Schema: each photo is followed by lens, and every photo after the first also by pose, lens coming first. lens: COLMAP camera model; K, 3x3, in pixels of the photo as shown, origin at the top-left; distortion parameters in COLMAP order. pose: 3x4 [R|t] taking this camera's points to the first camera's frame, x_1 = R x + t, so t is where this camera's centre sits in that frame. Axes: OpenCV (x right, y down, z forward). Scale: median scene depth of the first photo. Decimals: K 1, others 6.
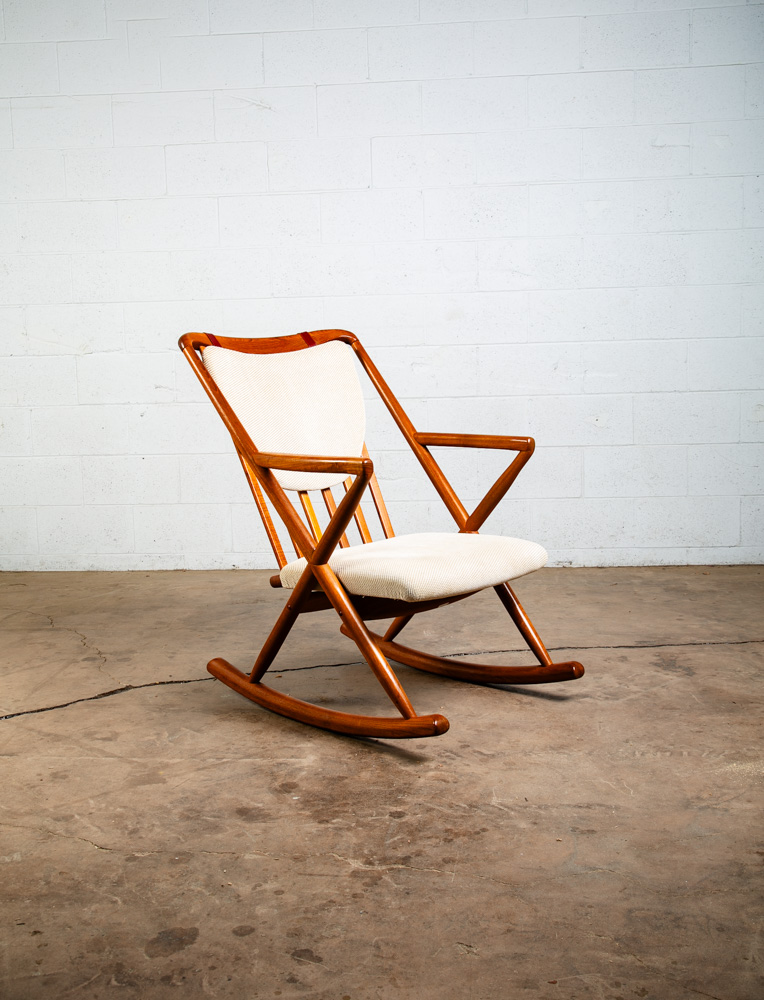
lens RADIAL K [[1157.5, 0, 380.7], [0, 1157.5, 500.7], [0, 0, 1]] dist [0.027002, 0.000000]
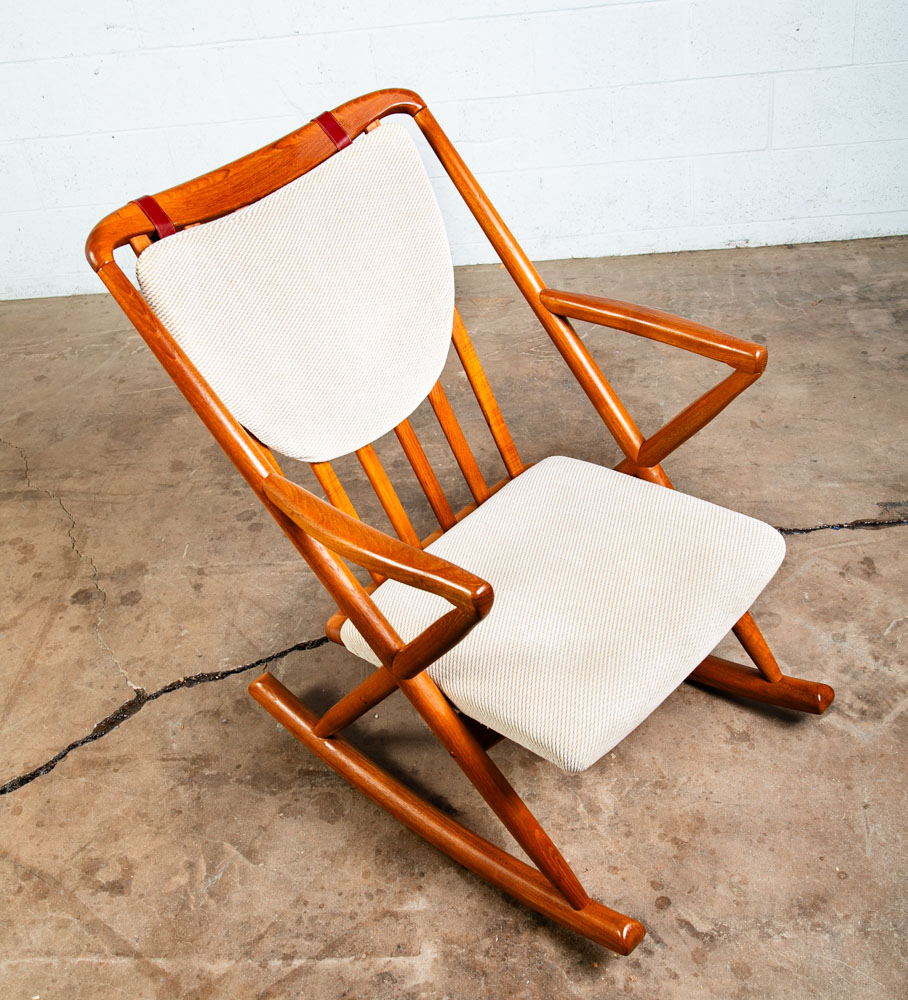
lens RADIAL K [[1184.2, 0, 455.5], [0, 1184.2, 492.2], [0, 0, 1]] dist [-0.018994, 0.000000]
pose [[0.996275, -0.080581, -0.030715, -0.003358], [0.085327, 0.869532, 0.486451, -0.284250], [-0.012491, -0.487259, 0.873168, 0.487681]]
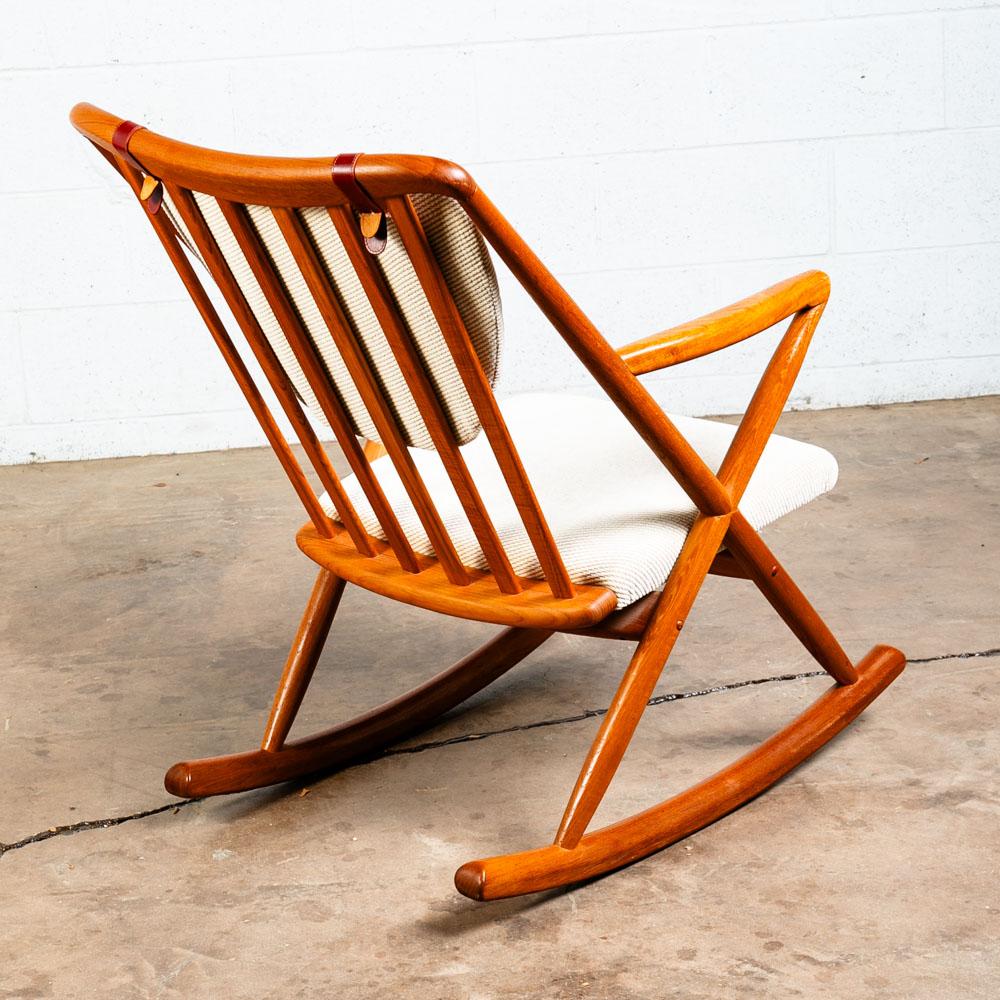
lens RADIAL K [[3117.2, 0, 509.4], [0, 3117.2, 491.6], [0, 0, 1]] dist [0.221372, 0.000000]
pose [[0.986652, -0.073090, 0.145516, -0.202018], [0.047124, 0.983531, 0.174485, -0.202526], [-0.155873, -0.165299, 0.973848, -0.247026]]
